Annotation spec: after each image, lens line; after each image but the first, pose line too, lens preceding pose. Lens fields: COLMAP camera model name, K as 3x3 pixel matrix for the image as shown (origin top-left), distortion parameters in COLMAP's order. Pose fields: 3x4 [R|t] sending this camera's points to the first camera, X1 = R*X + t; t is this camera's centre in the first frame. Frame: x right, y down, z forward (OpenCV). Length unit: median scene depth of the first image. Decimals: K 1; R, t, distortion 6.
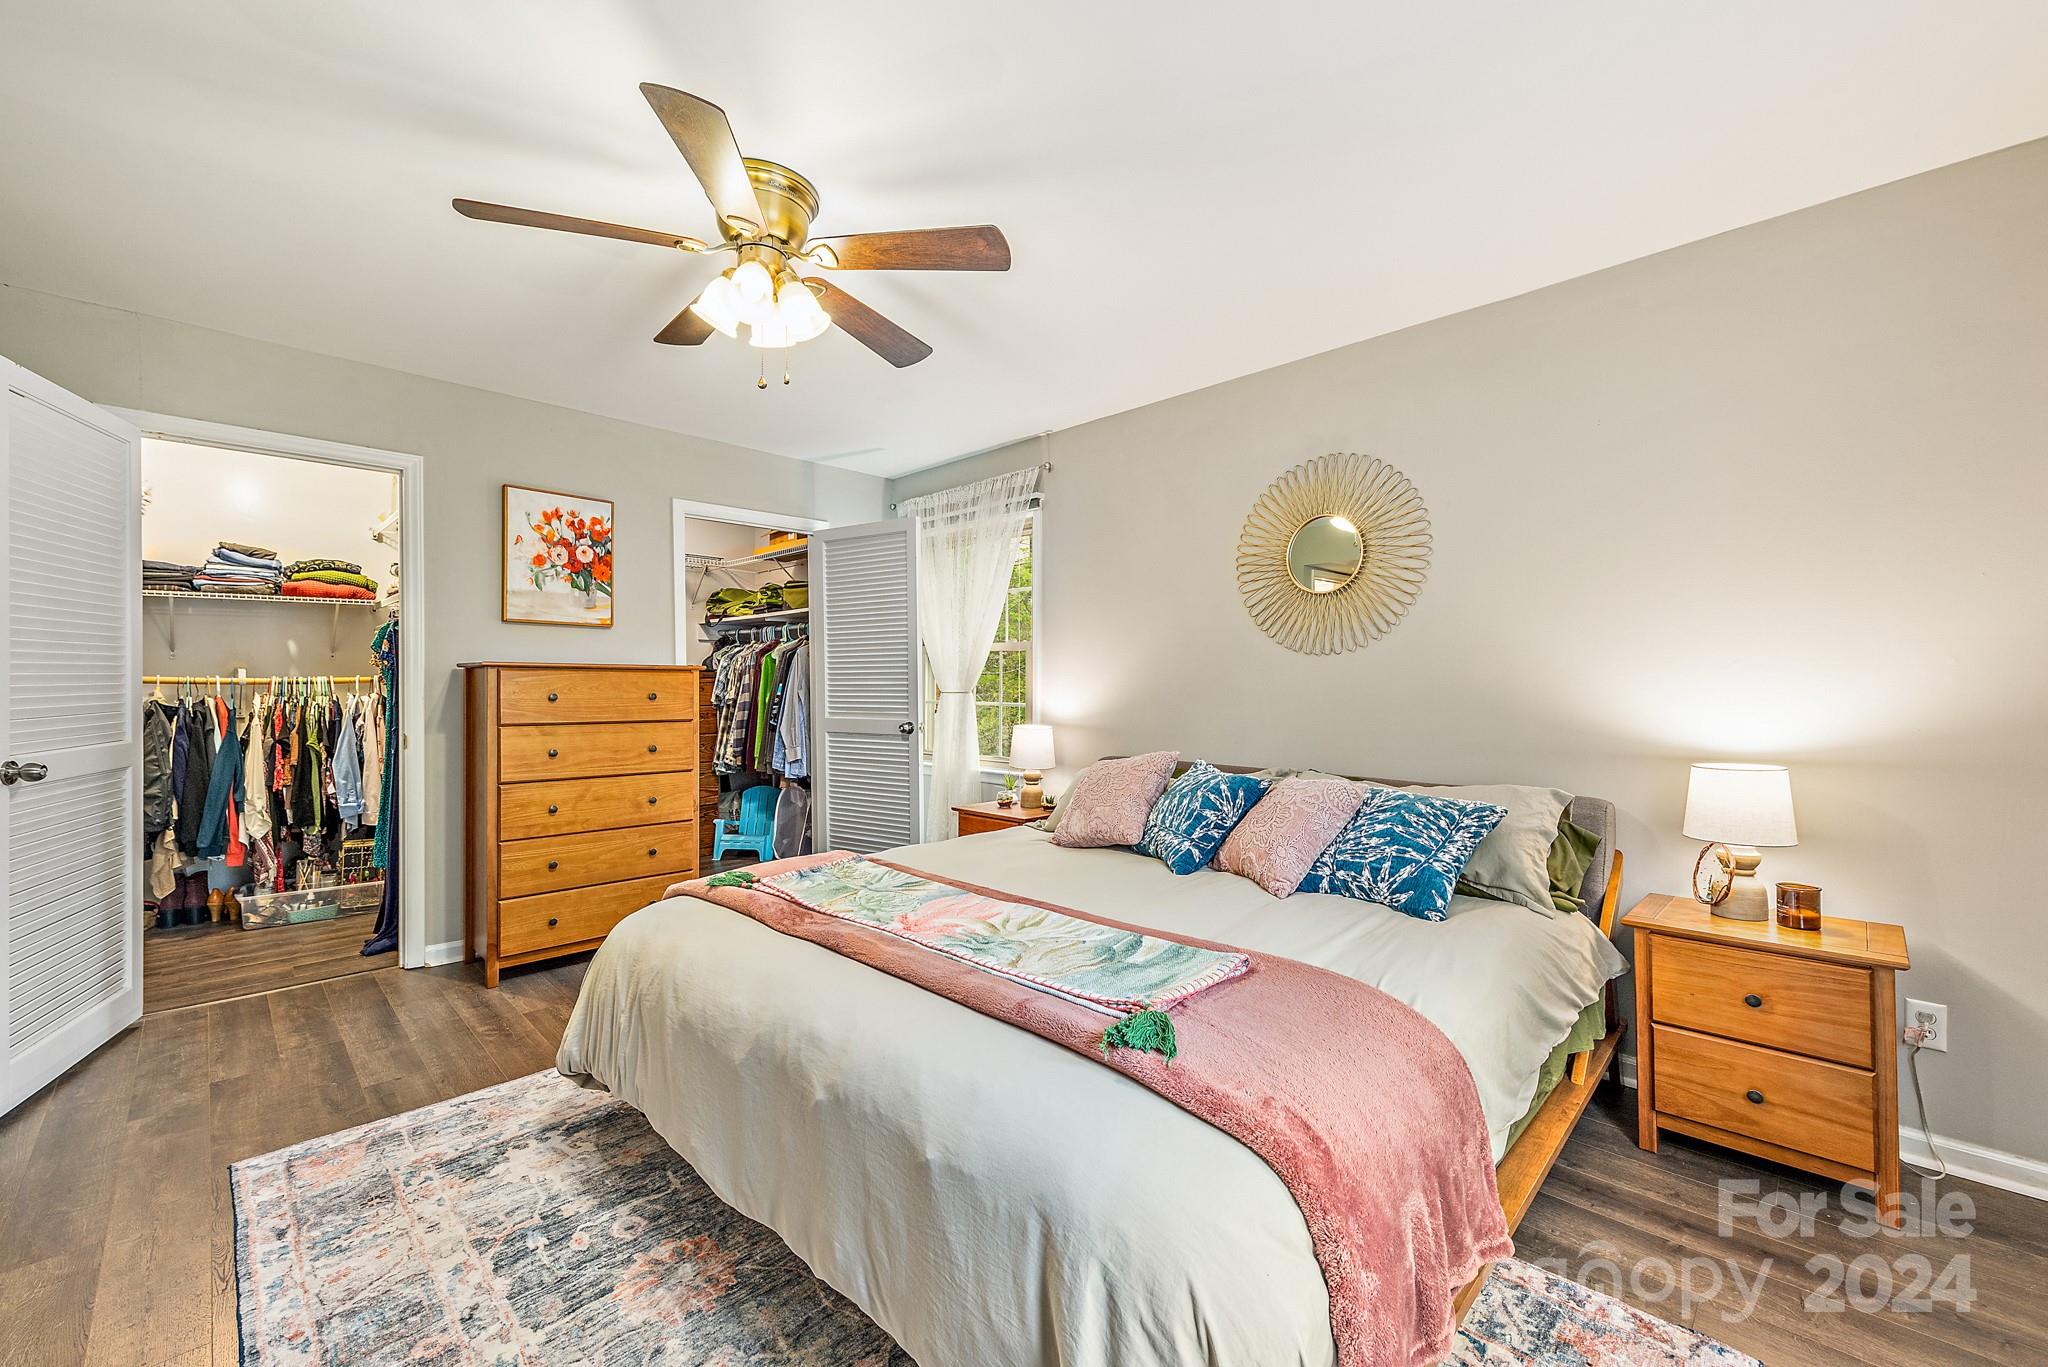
lens RADIAL K [[796.4, 0, 1034.5], [0, 796.4, 683.4], [0, 0, 1]] dist [0.010755, -0.005094]
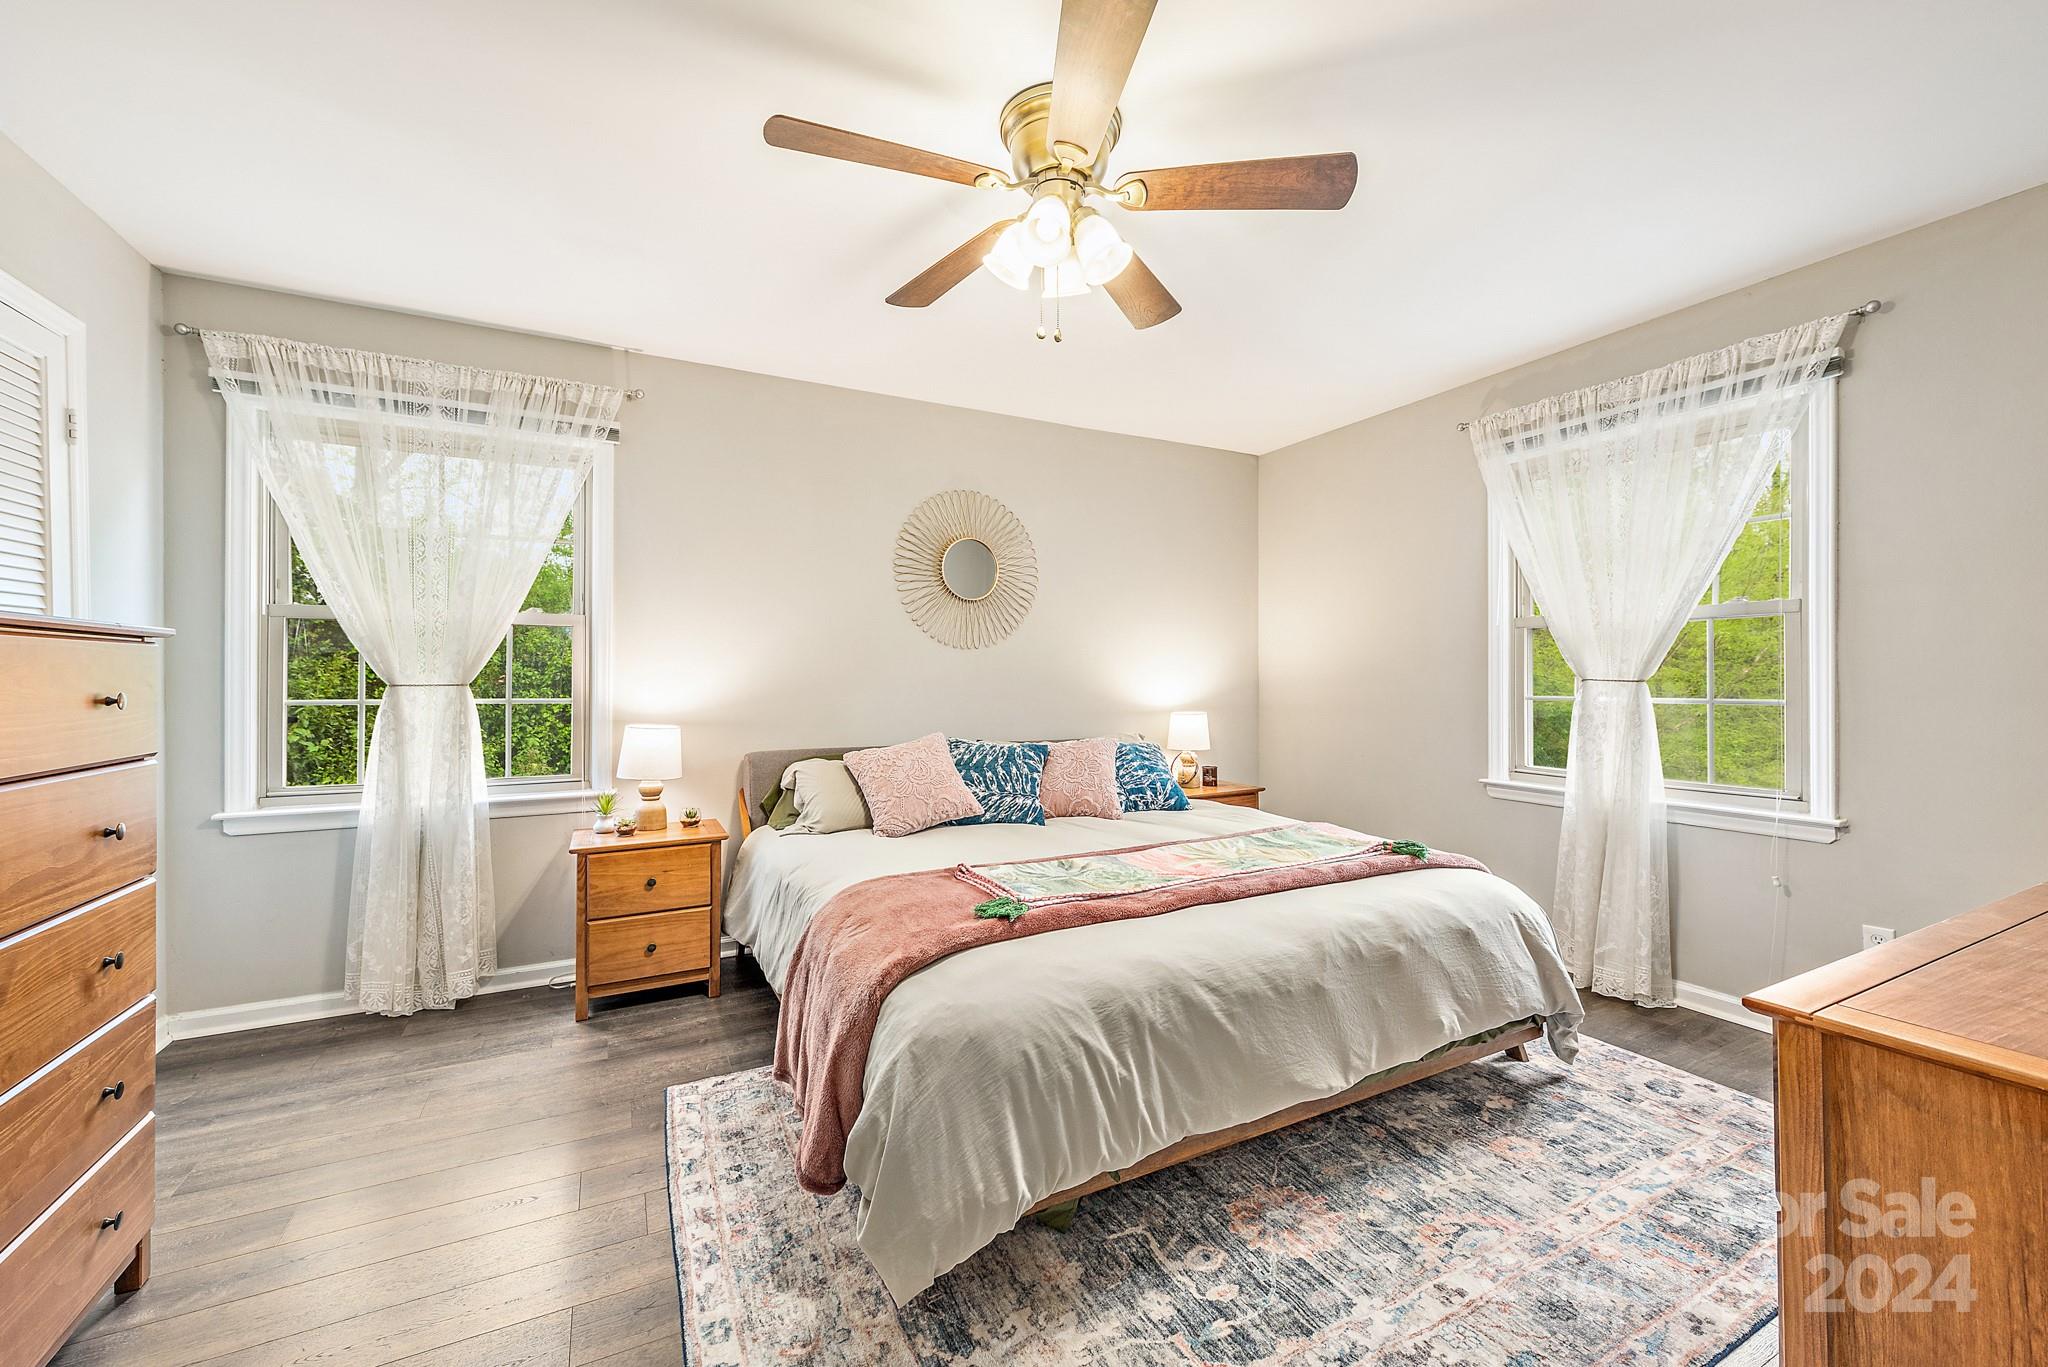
lens RADIAL K [[809.7, 0, 1035.5], [0, 809.7, 673.8], [0, 0, 1]] dist [0.014536, -0.005988]
pose [[0.315758, -0.003210, 0.948834, -1.176091], [-0.000230, 0.999994, 0.003460, -0.001274], [-0.948840, -0.001311, 0.315756, 0.714140]]
